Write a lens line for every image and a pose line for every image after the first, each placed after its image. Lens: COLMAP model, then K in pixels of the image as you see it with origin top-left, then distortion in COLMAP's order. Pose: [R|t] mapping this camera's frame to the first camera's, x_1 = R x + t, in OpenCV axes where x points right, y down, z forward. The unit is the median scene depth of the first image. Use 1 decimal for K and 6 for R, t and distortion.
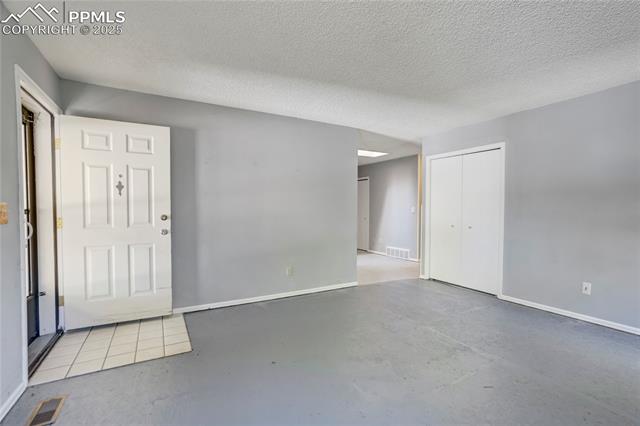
lens RADIAL K [[294.1, 0, 326.8], [0, 294.1, 215.4], [0, 0, 1]] dist [-0.002759, -0.000012]
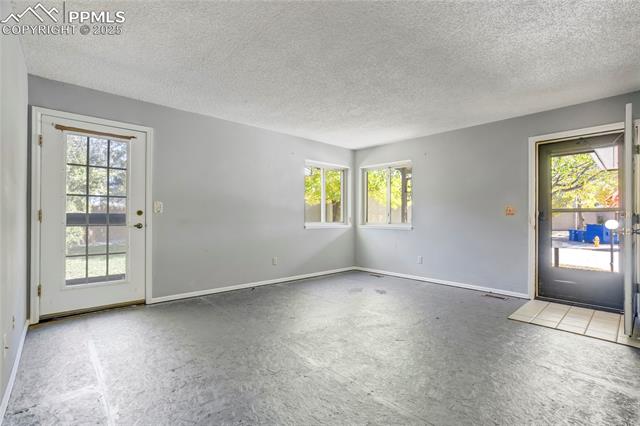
lens RADIAL K [[294.1, 0, 326.8], [0, 294.1, 215.4], [0, 0, 1]] dist [-0.002759, -0.000012]
pose [[-0.973439, -0.009688, -0.228740, 0.473312], [-0.014256, 0.999730, 0.018329, 0.006728], [0.228501, 0.021103, -0.973315, 1.645517]]
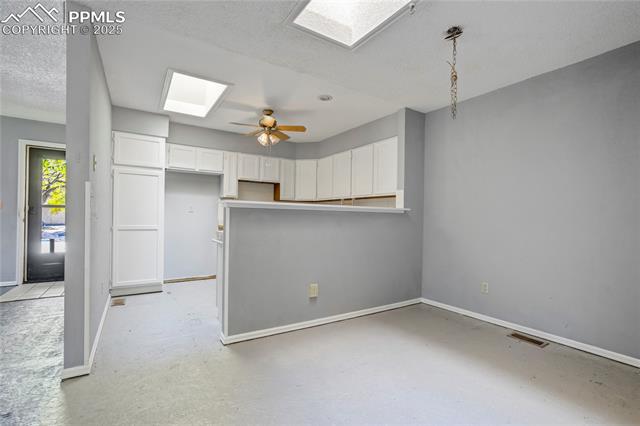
lens RADIAL K [[294.1, 0, 326.8], [0, 294.1, 215.4], [0, 0, 1]] dist [-0.002759, -0.000012]
pose [[0.049484, -0.005515, -0.998760, 0.799836], [-0.039225, 0.999203, -0.007461, -0.002421], [0.998004, 0.039546, 0.049229, 2.008896]]
